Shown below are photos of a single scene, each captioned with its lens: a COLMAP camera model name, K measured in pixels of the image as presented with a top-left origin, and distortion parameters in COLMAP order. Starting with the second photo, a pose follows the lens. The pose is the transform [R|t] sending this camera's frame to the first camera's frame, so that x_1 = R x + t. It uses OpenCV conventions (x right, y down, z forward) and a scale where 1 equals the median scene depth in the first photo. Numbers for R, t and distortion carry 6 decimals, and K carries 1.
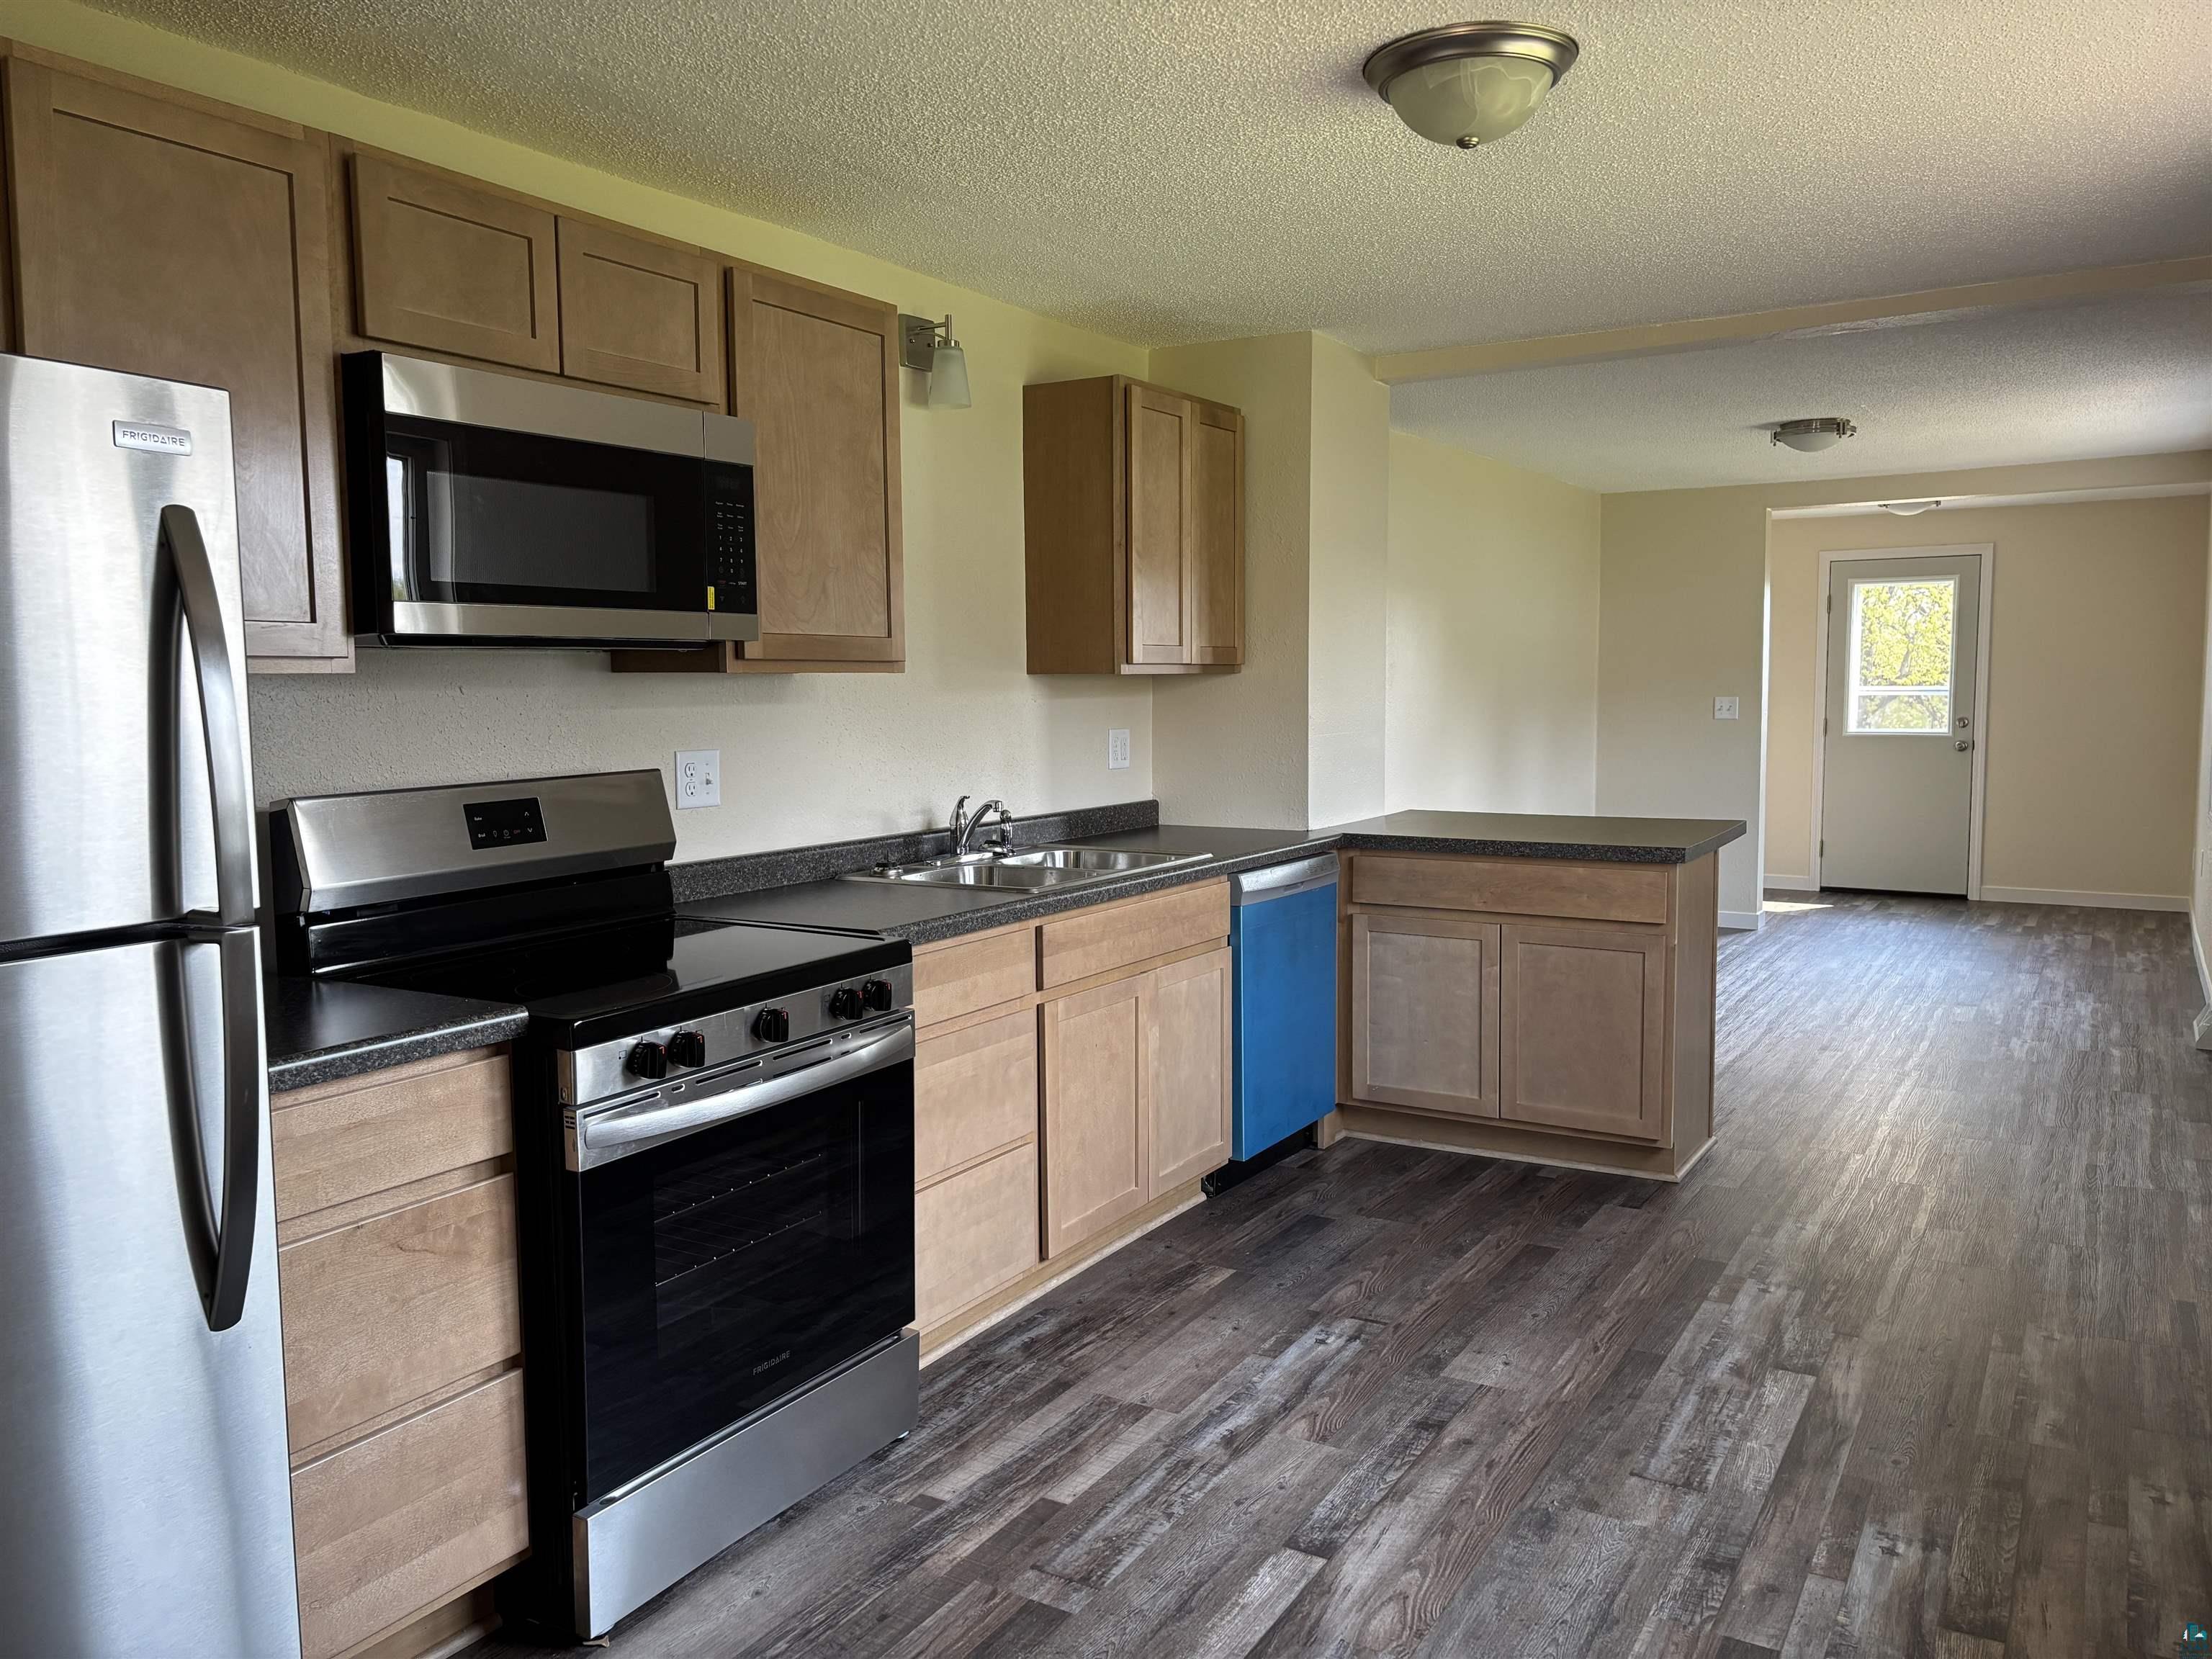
lens RADIAL K [[1647.2, 0, 1151.8], [0, 1647.2, 827.8], [0, 0, 1]] dist [0.112077, -0.144155]
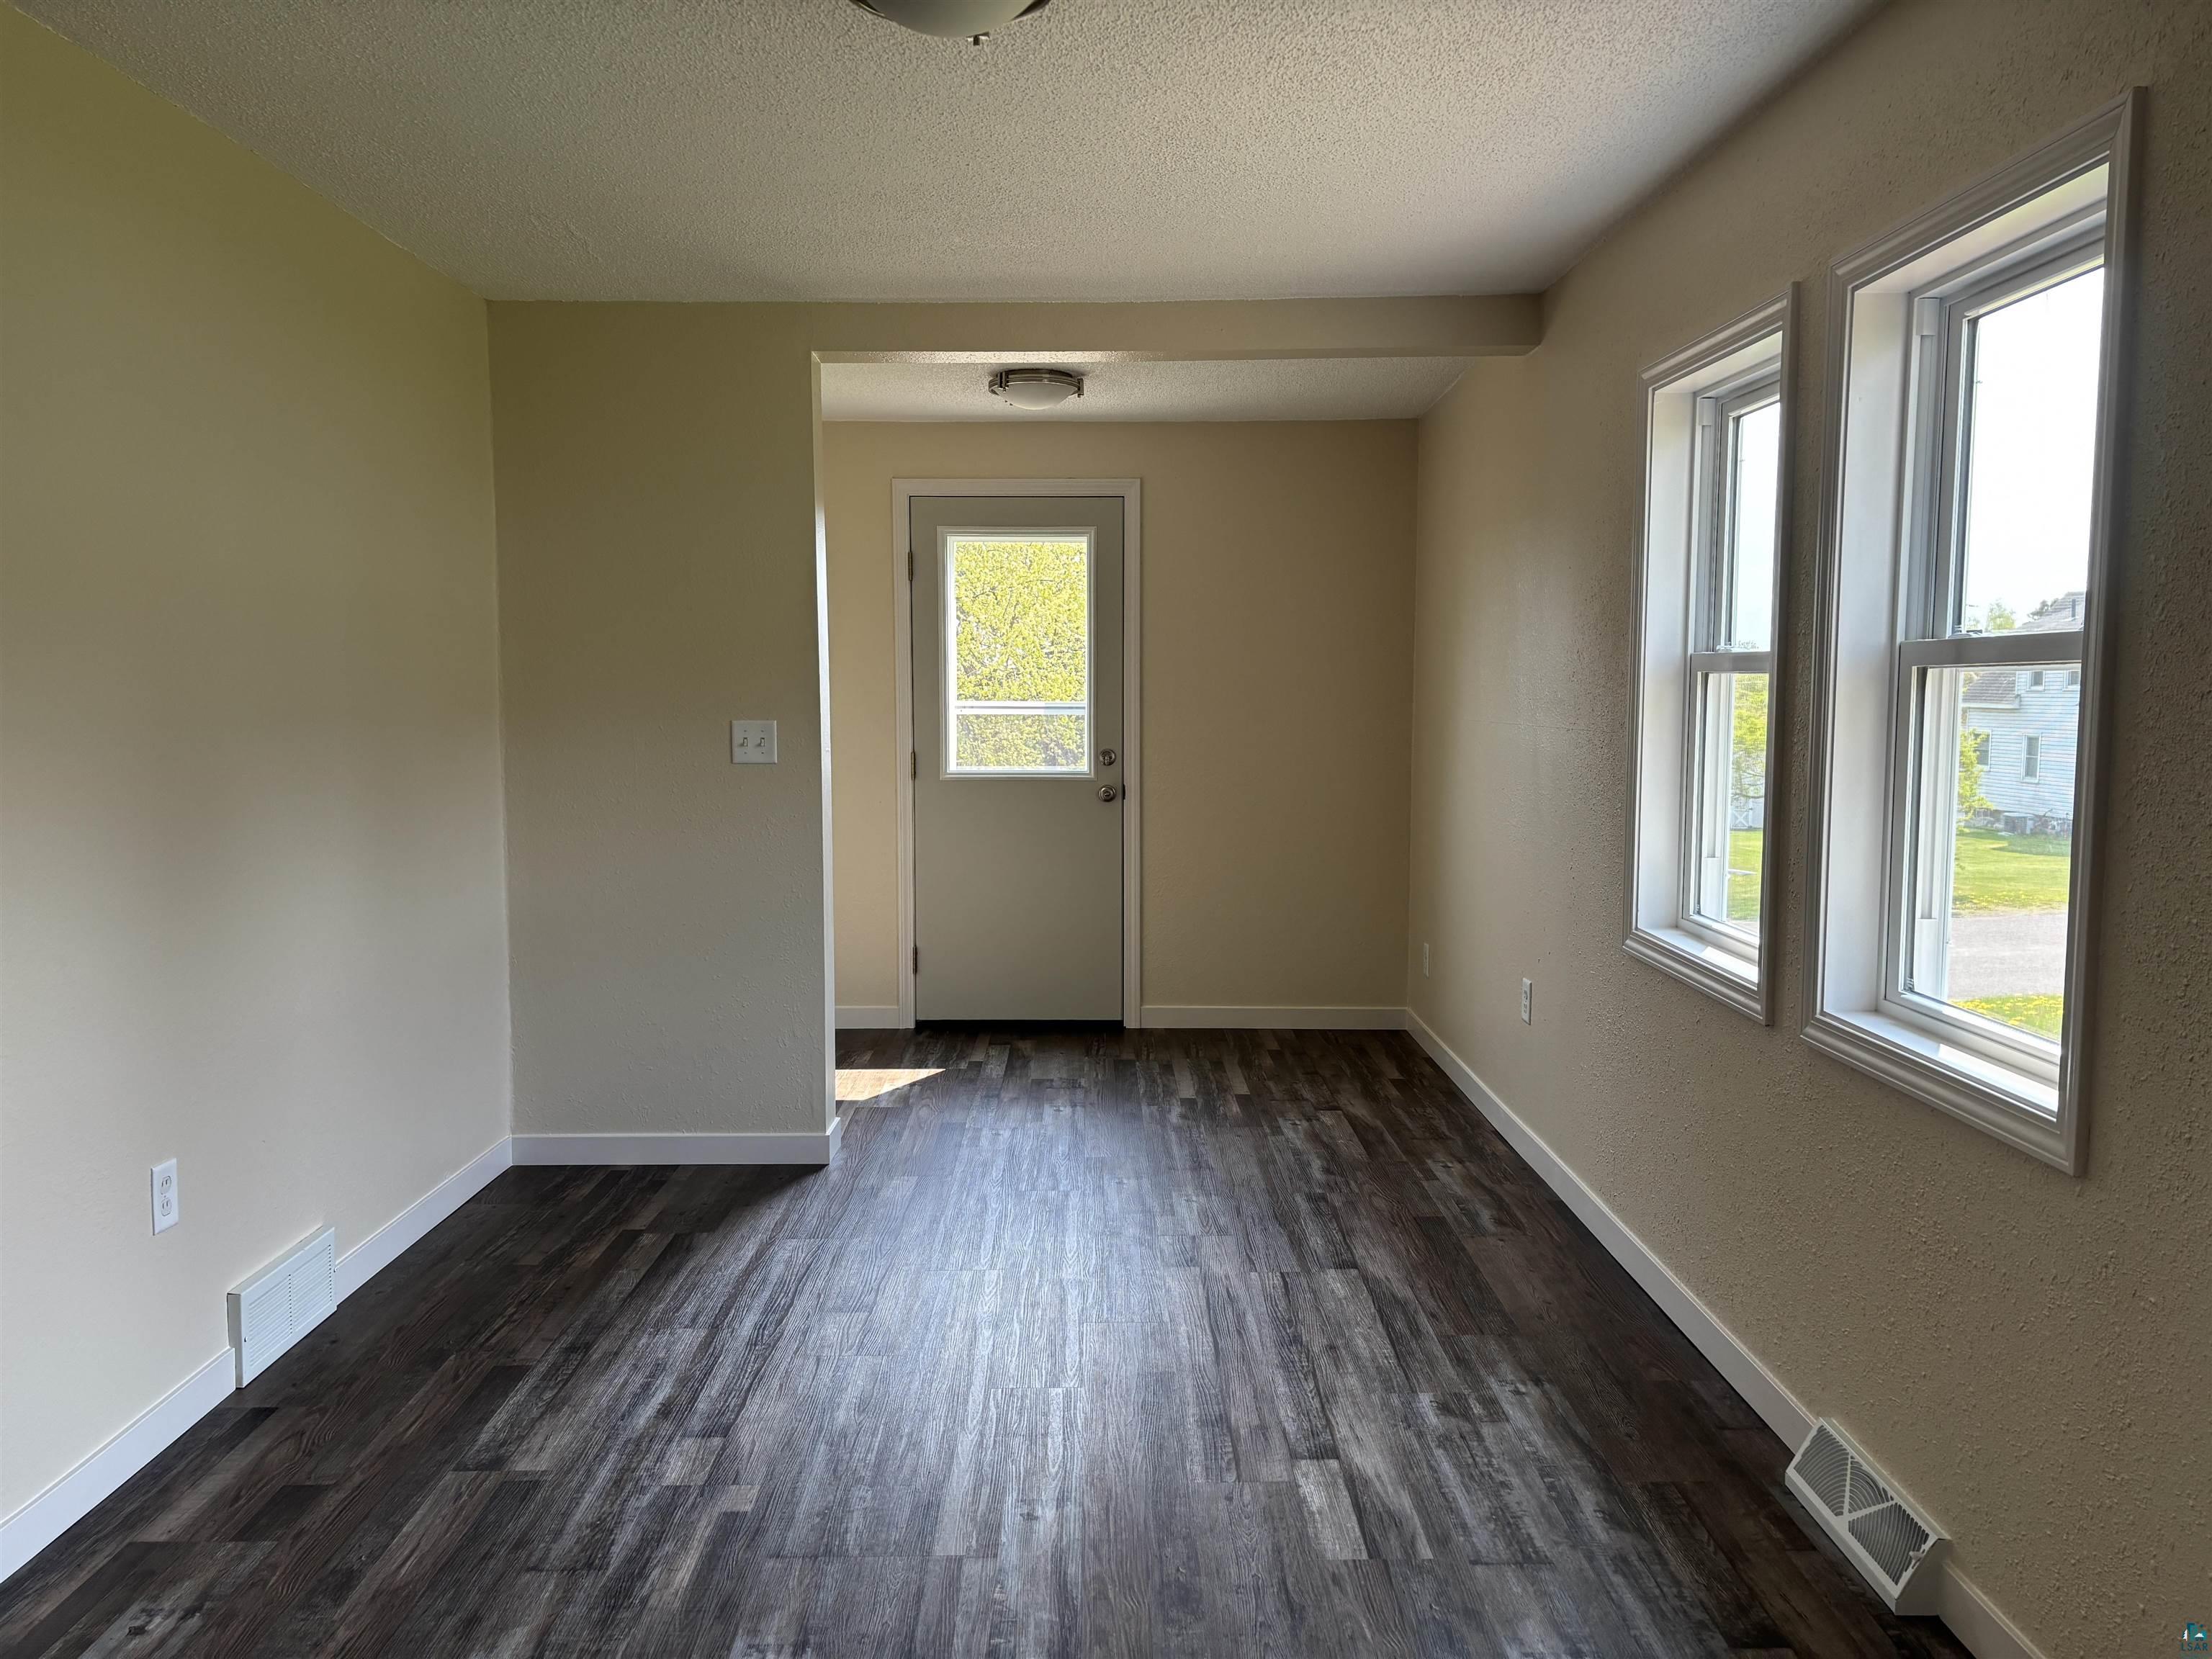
lens RADIAL K [[1649.3, 0, 1106.0], [0, 1649.3, 829.5], [0, 0, 1]] dist [0.007459, -0.008068]
pose [[0.861518, -0.035508, 0.506484, 0.357264], [0.038313, 0.999254, 0.004884, -0.084877], [-0.506280, 0.015198, 0.862235, 1.012815]]
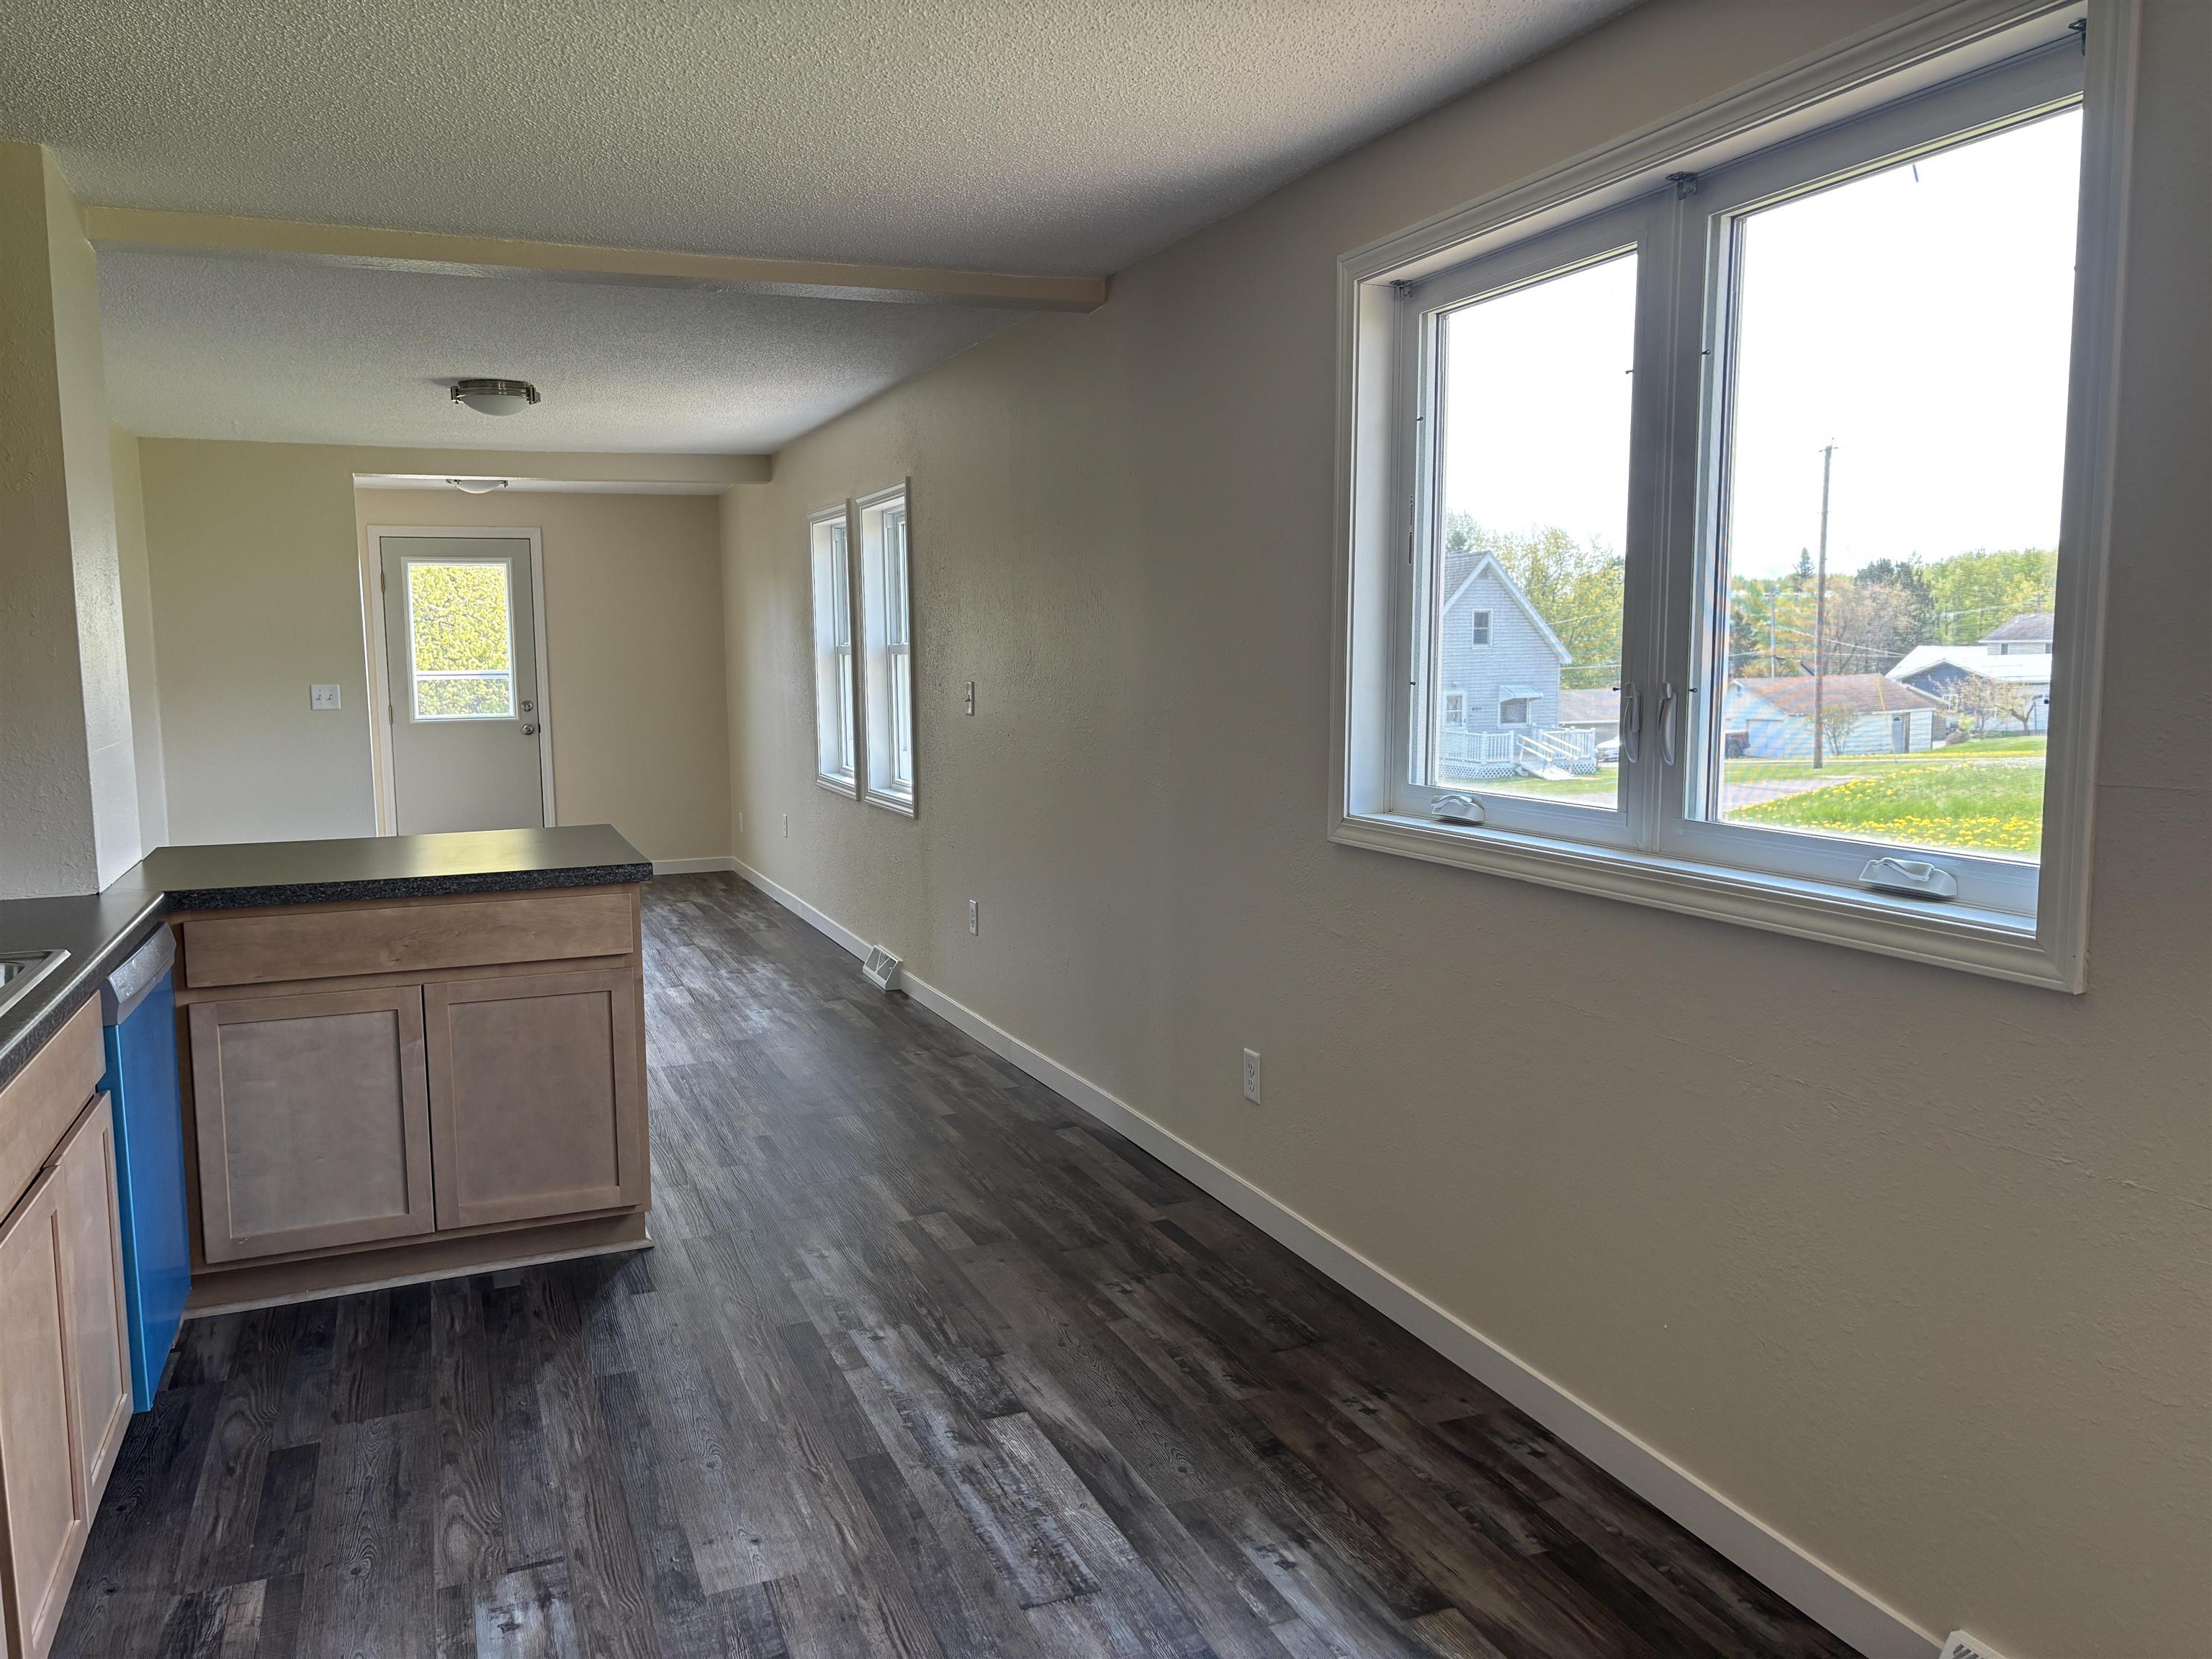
lens RADIAL K [[1649.3, 0, 1106.0], [0, 1649.3, 829.5], [0, 0, 1]] dist [0.007459, -0.008068]
pose [[0.611167, -0.088596, 0.786528, -0.194098], [0.078408, 0.995605, 0.051221, -0.028326], [-0.787609, 0.030365, 0.615427, 0.278062]]
